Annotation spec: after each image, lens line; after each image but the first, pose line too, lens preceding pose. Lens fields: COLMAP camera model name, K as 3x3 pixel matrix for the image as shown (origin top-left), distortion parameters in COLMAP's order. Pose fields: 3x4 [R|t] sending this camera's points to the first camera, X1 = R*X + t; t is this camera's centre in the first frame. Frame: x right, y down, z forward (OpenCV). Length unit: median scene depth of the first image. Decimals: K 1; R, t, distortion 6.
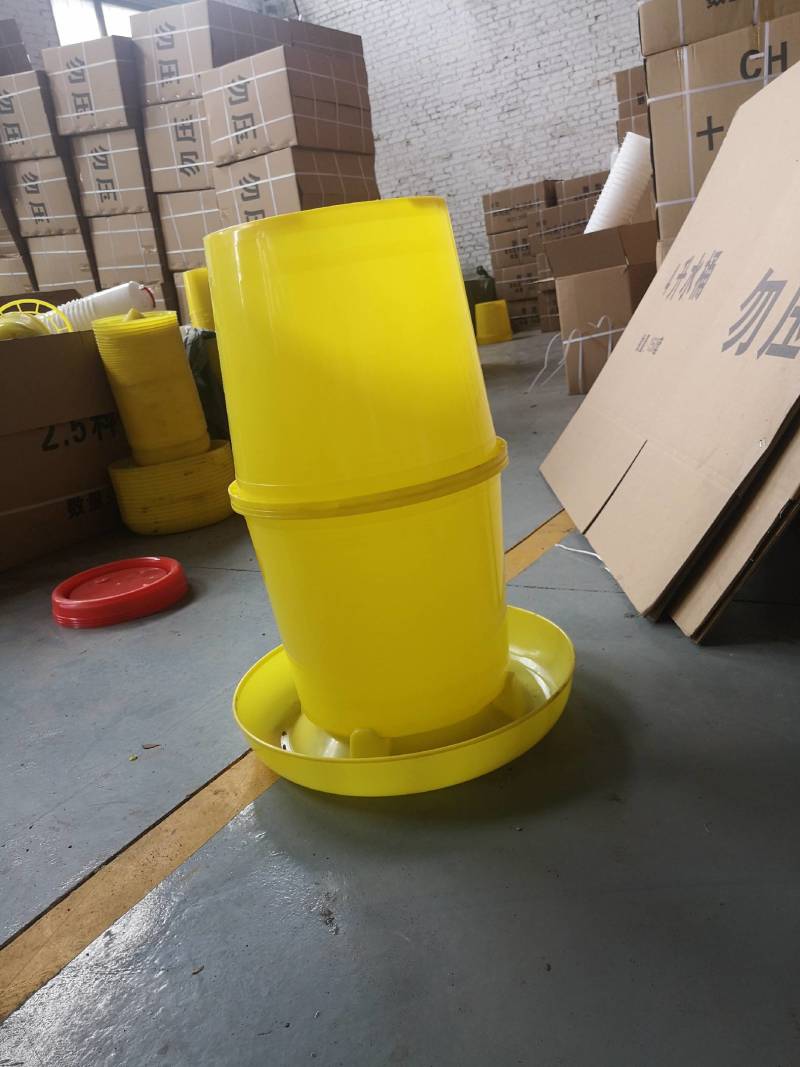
lens RADIAL K [[830.1, 0, 400.0], [0, 830.1, 533.5], [0, 0, 1]] dist [0.092413, -0.123570]
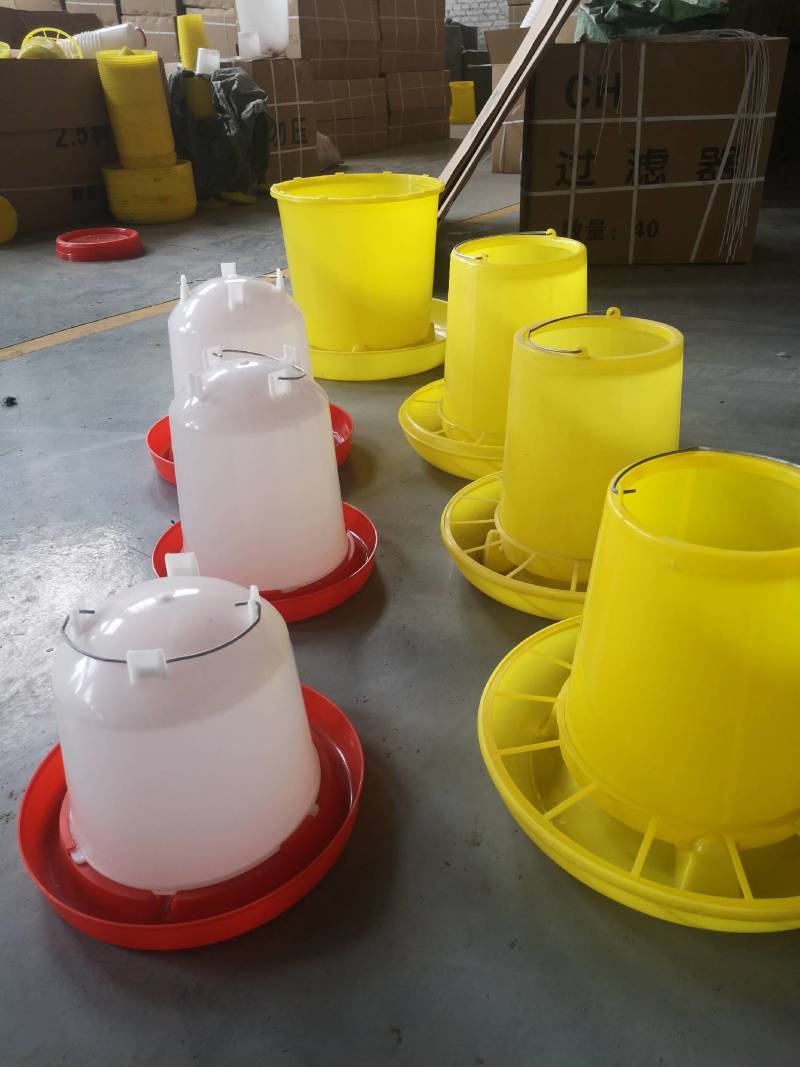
lens RADIAL K [[830.1, 0, 400.0], [0, 830.1, 533.5], [0, 0, 1]] dist [0.092413, -0.123570]
pose [[0.989399, 0.145200, 0.002521, 0.109235], [-0.141531, 0.960214, 0.240745, 0.046637], [0.032535, -0.238550, 0.970585, -0.236222]]
